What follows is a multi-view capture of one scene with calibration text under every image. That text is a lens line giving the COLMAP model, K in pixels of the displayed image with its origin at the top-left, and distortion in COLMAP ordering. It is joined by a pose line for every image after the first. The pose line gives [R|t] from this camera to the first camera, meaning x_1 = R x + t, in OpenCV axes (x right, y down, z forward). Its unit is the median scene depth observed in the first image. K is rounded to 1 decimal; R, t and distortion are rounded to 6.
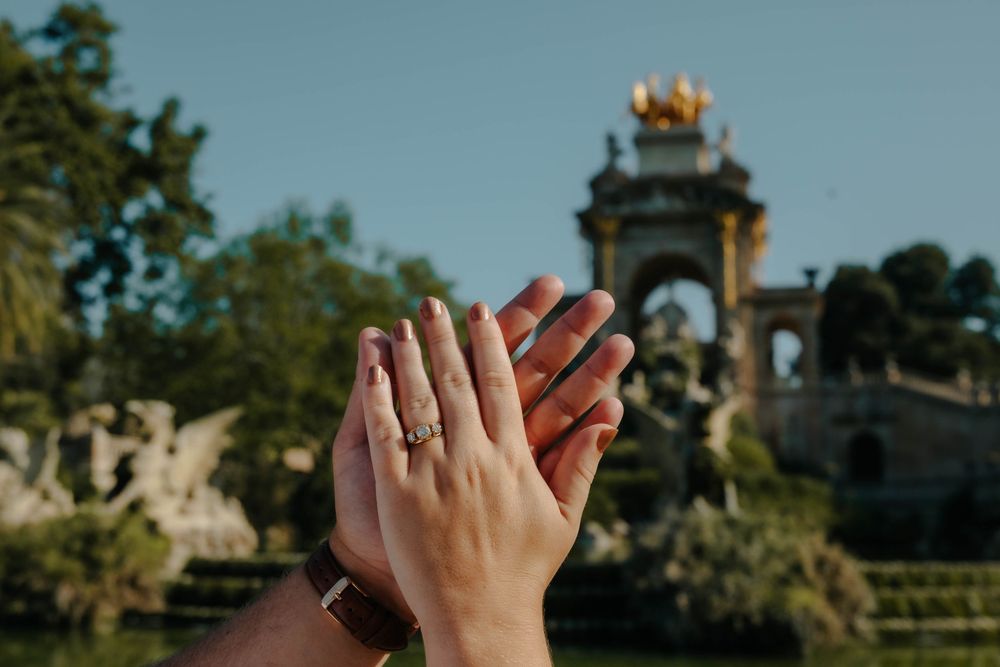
lens RADIAL K [[1159.3, 0, 500.0], [0, 1159.3, 333.5], [0, 0, 1]] dist [0.004123, 0.018546]
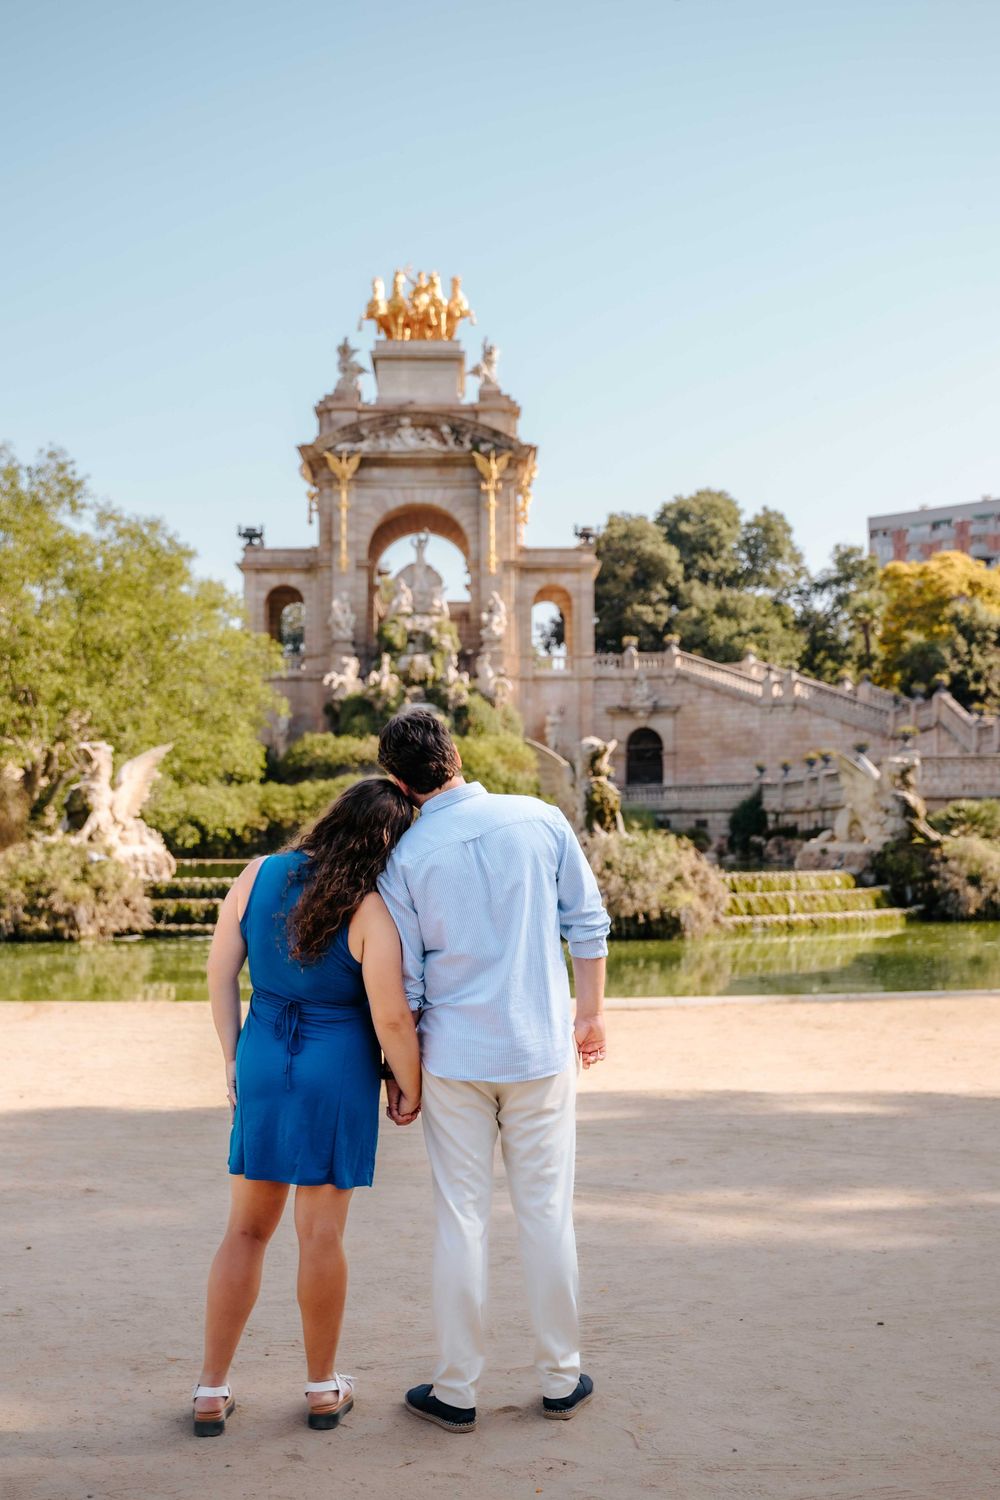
lens RADIAL K [[1828.9, 0, 500.0], [0, 1828.9, 750.0], [0, 0, 1]] dist [-0.007228, -0.001569]
pose [[0.965200, -0.004517, 0.261475, -0.137340], [-0.026990, 0.992791, 0.116782, -0.050796], [-0.260117, -0.119775, 0.958120, -0.262345]]
